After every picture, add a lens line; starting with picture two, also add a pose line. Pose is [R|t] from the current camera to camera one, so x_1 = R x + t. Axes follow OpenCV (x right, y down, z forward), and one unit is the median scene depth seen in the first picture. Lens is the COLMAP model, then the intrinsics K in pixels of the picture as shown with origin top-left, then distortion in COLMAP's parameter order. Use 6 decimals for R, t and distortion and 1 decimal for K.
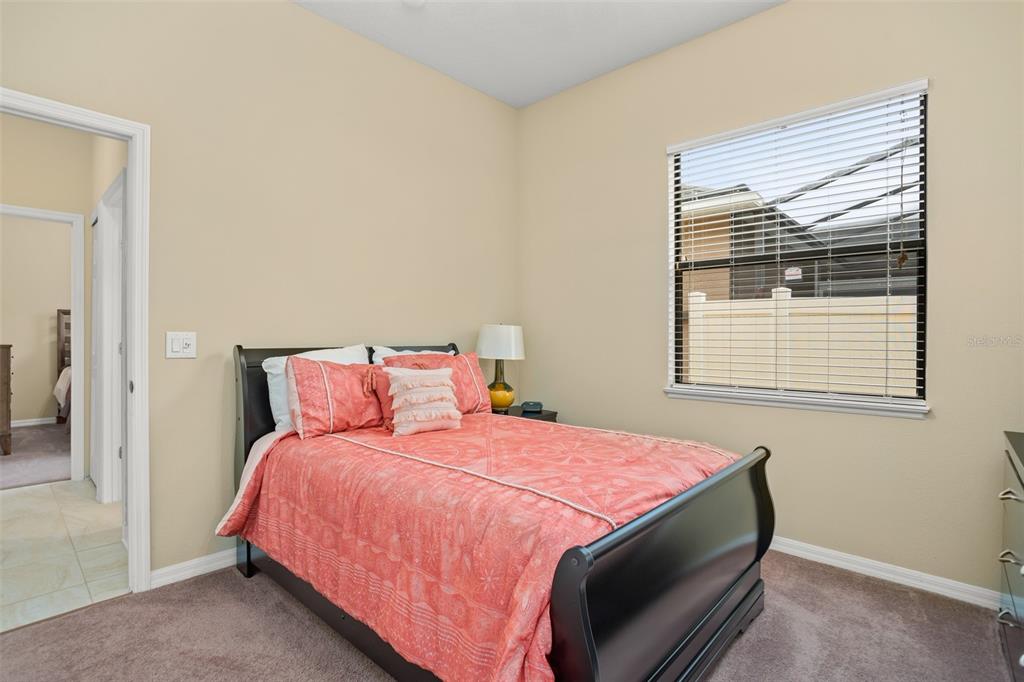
lens RADIAL K [[497.3, 0, 512.9], [0, 497.3, 345.5], [0, 0, 1]] dist [-0.051311, 0.017546]
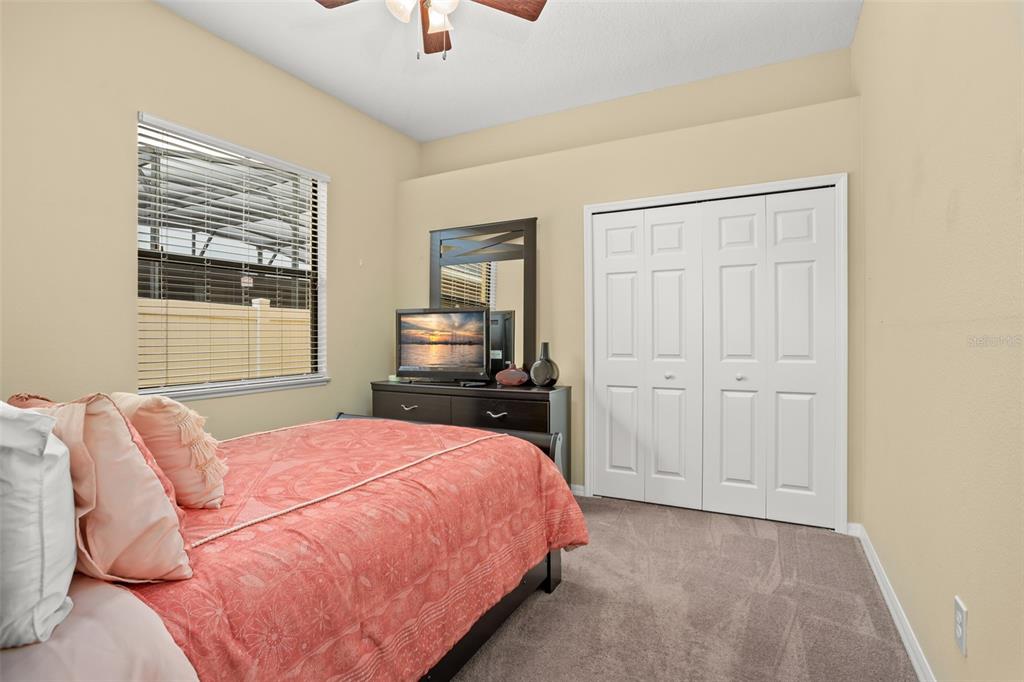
lens RADIAL K [[497.3, 0, 514.0], [0, 497.3, 338.3], [0, 0, 1]] dist [-0.051311, 0.017546]
pose [[-0.237542, -0.015848, 0.971248, -0.858734], [0.027115, 0.999369, 0.022938, -0.021874], [-0.970999, 0.031784, -0.236962, 0.766007]]
